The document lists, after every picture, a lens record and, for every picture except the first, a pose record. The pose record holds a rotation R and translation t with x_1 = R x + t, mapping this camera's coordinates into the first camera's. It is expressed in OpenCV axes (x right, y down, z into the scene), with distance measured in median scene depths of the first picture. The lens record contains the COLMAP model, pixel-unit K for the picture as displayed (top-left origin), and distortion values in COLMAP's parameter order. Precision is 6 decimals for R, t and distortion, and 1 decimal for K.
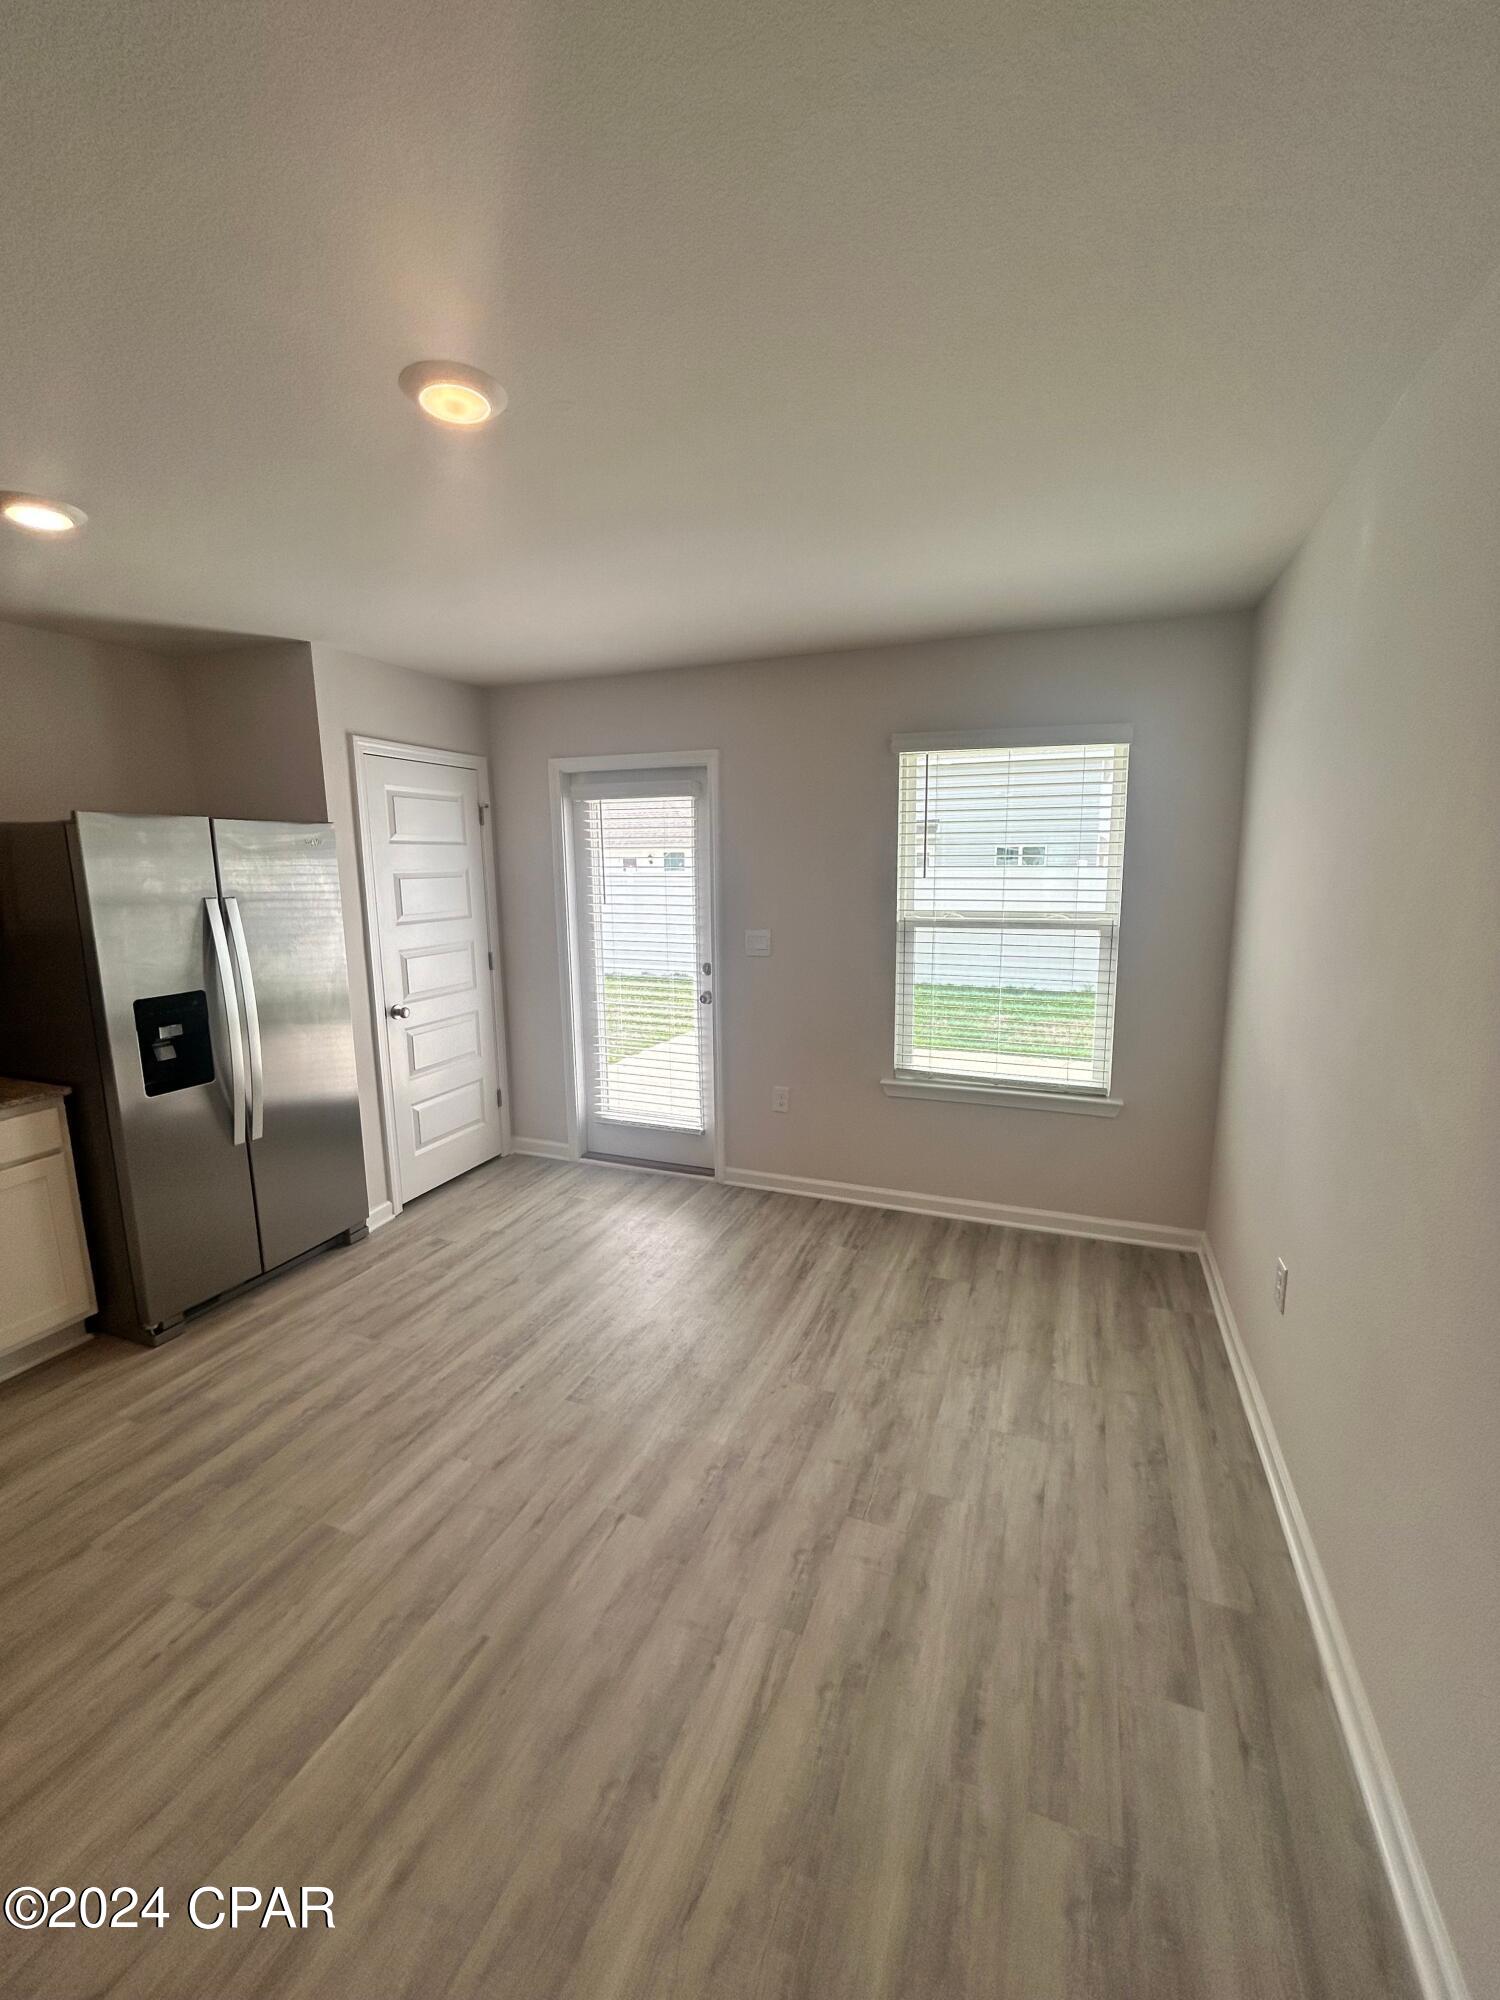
lens RADIAL K [[811.7, 0, 751.7], [0, 811.7, 998.3], [0, 0, 1]] dist [-0.000140, 0.000799]
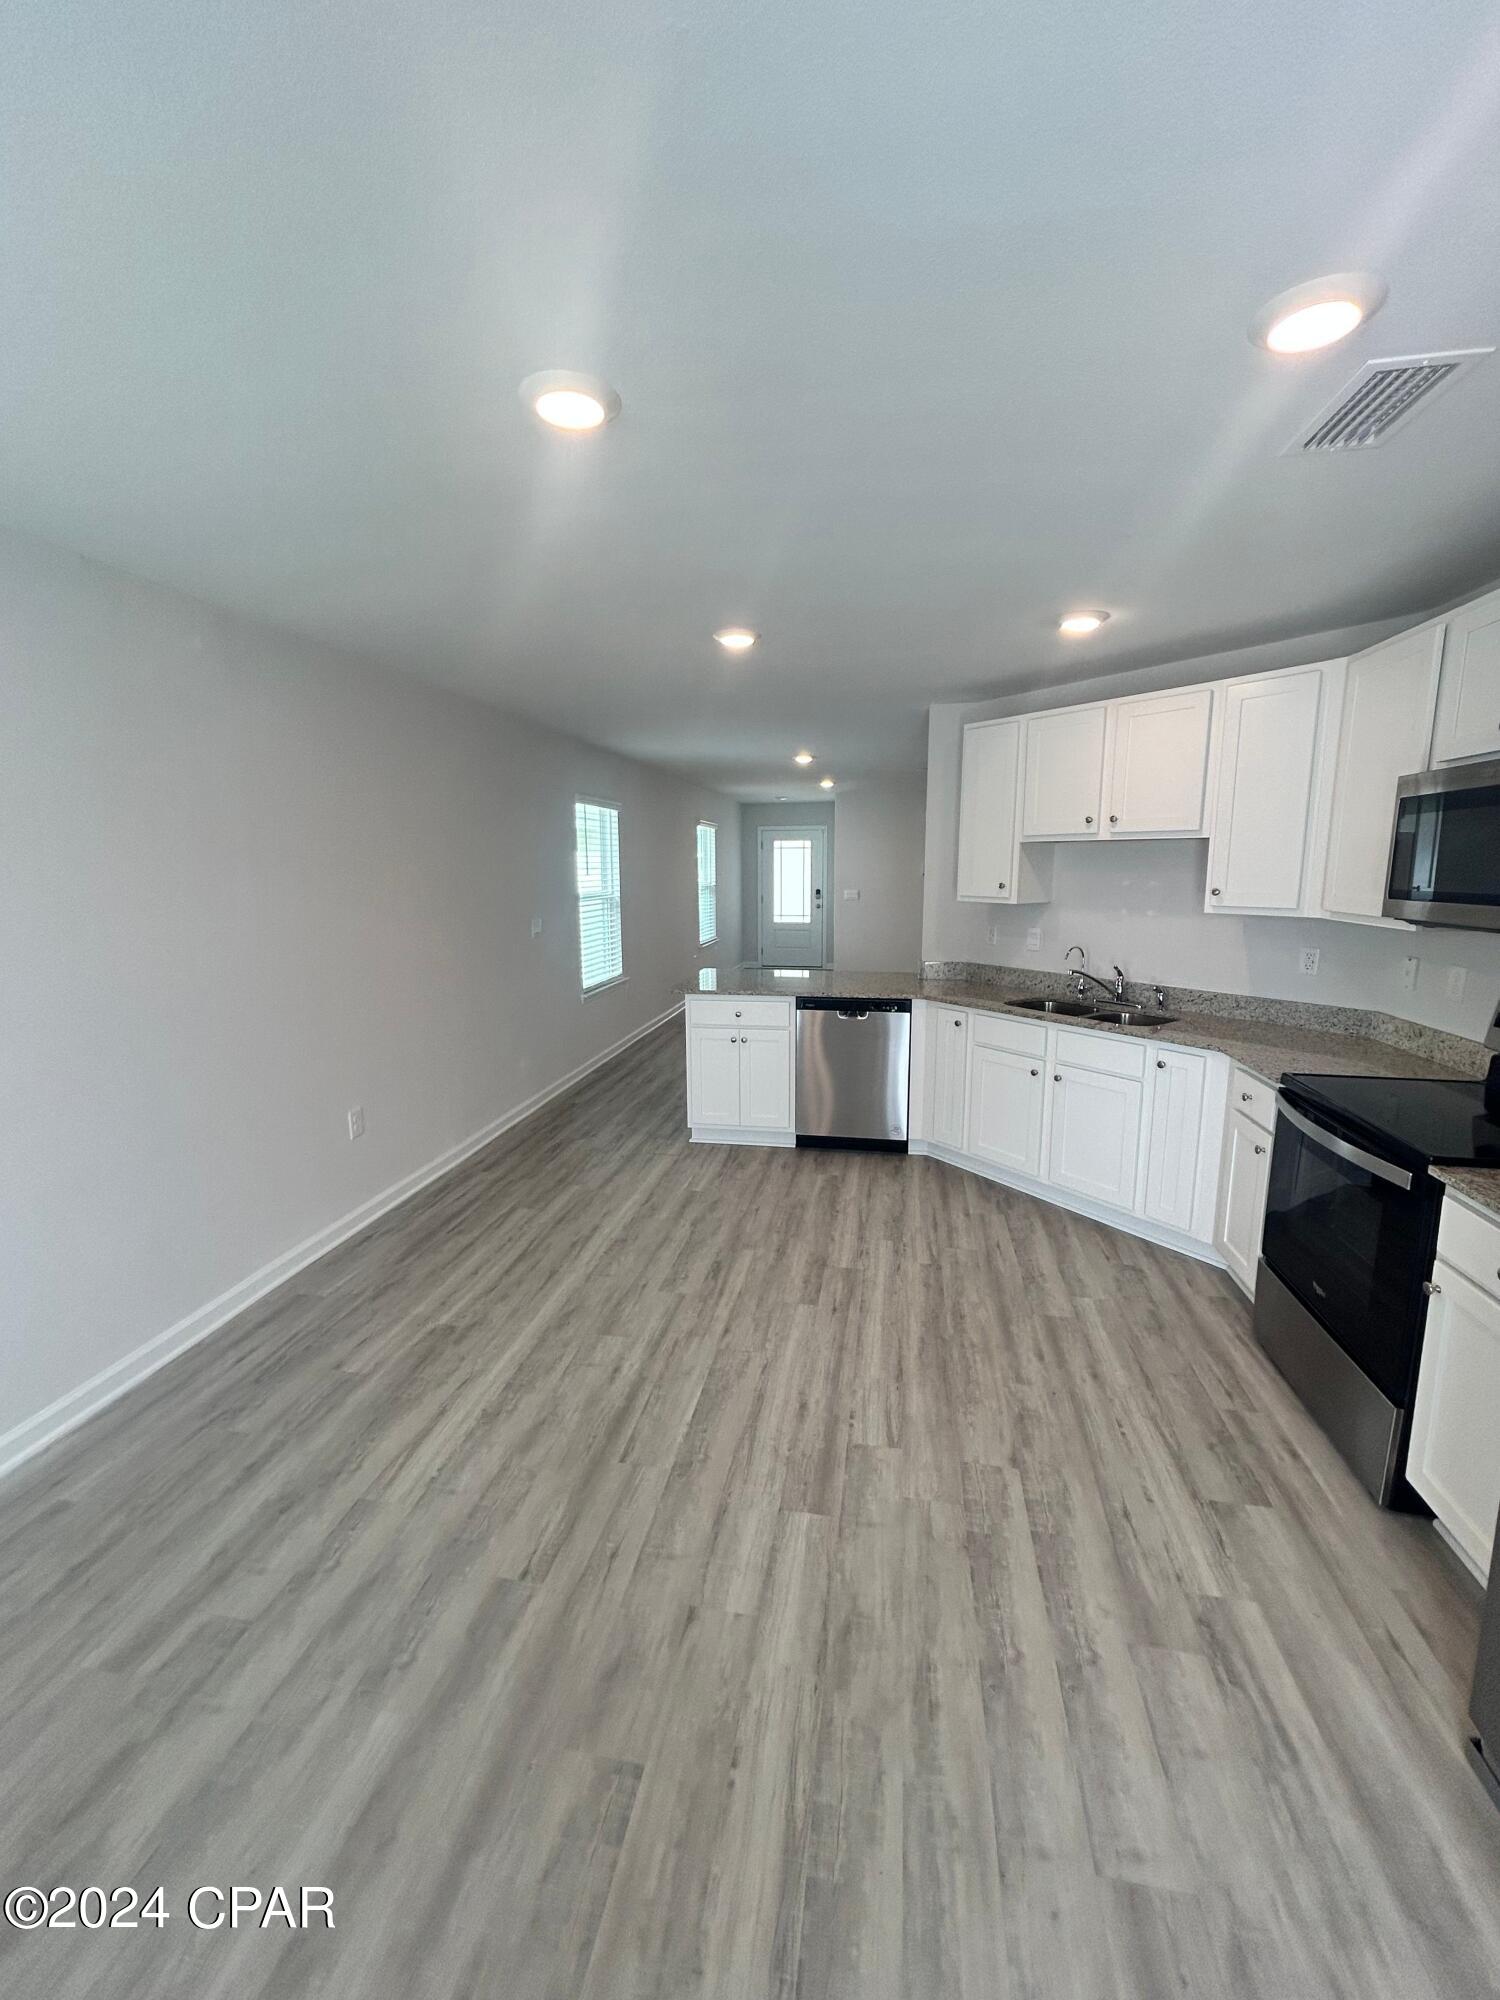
lens RADIAL K [[811.7, 0, 751.7], [0, 811.7, 998.3], [0, 0, 1]] dist [-0.000140, 0.000799]
pose [[-0.979670, 0.051293, -0.193946, -0.179321], [-0.015007, 0.945315, 0.325812, -0.186048], [0.200052, 0.322099, -0.925328, 1.126893]]
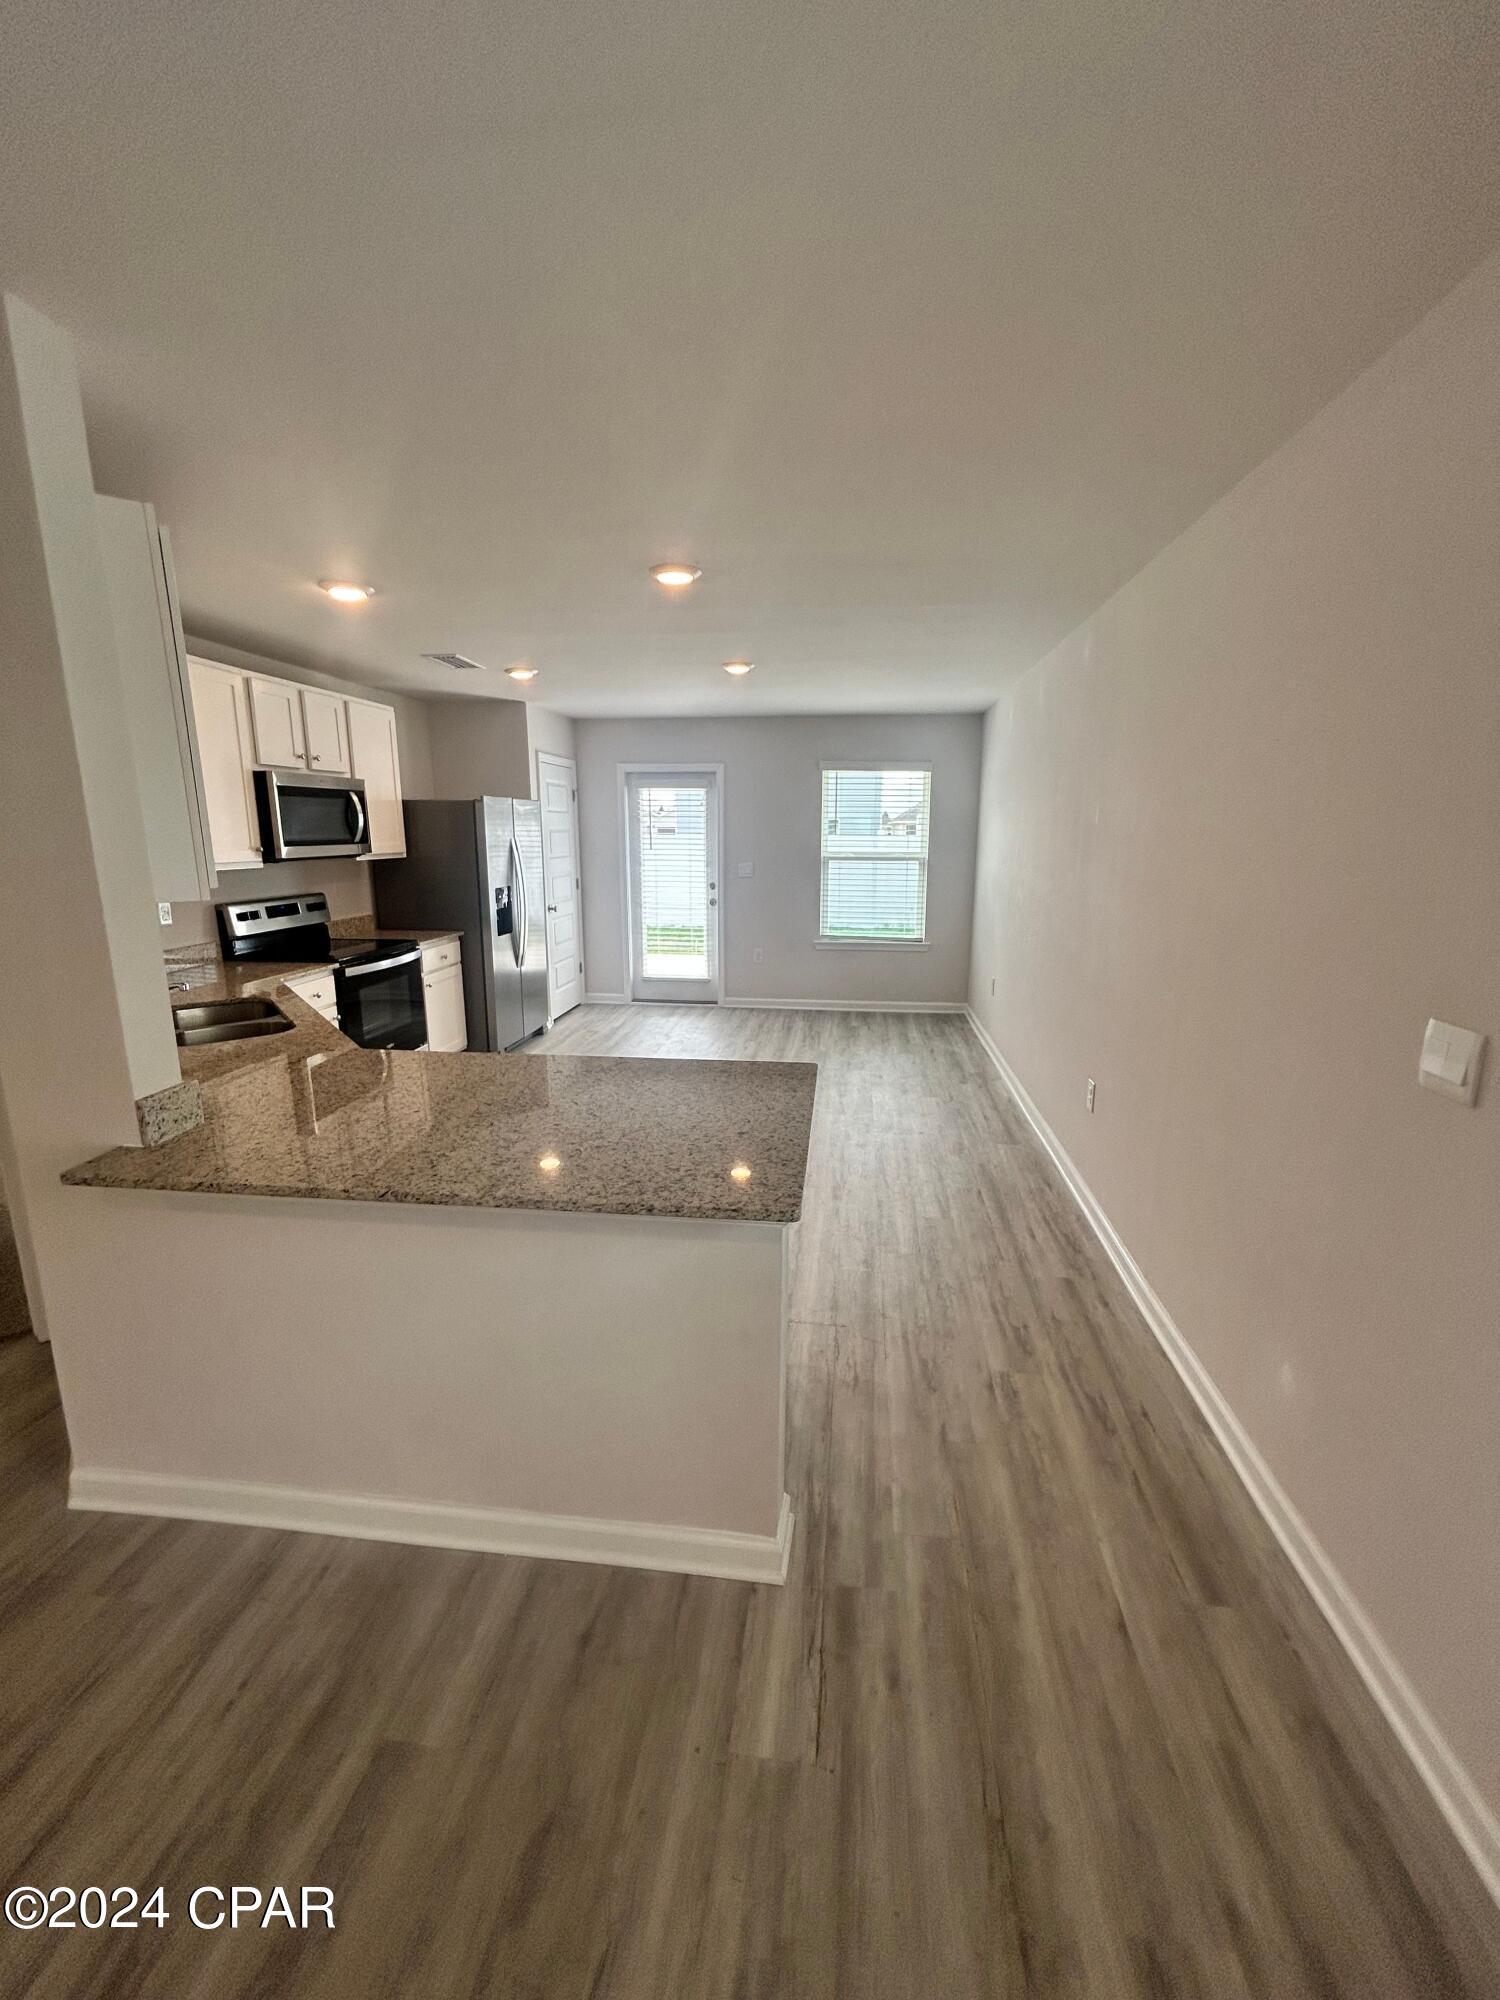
lens RADIAL K [[810.7, 0, 750.0], [0, 810.7, 1000.0], [0, 0, 1]] dist [0.002819, 0.000917]
pose [[0.968101, -0.041798, 0.247050, -0.563161], [0.032380, 0.998590, 0.042061, 0.187732], [-0.248460, -0.032720, 0.968089, -0.996296]]
